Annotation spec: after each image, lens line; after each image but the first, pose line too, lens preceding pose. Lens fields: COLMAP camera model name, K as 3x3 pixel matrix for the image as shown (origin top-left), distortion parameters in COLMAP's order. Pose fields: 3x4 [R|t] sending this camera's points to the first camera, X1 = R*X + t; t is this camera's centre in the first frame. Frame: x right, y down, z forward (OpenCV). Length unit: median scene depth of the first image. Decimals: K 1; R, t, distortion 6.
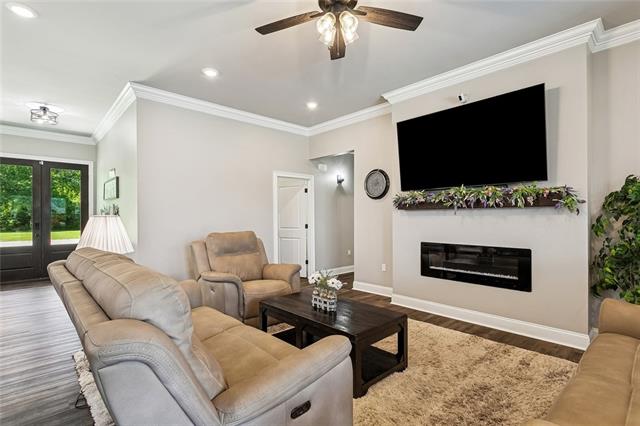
lens RADIAL K [[309.0, 0, 319.4], [0, 309.0, 213.5], [0, 0, 1]] dist [0.001030, 0.000115]
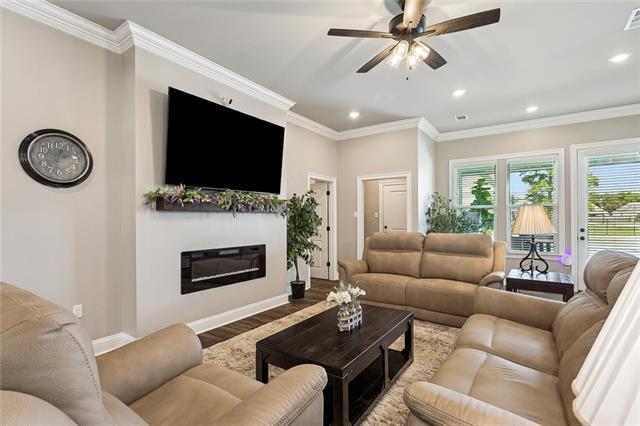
lens RADIAL K [[309.0, 0, 319.3], [0, 309.0, 217.6], [0, 0, 1]] dist [0.001030, 0.000115]
pose [[-0.213434, 0.007872, 0.976926, -0.606130], [-0.004961, 0.999946, -0.009141, 0.011924], [-0.976945, -0.006798, -0.213384, 0.971413]]
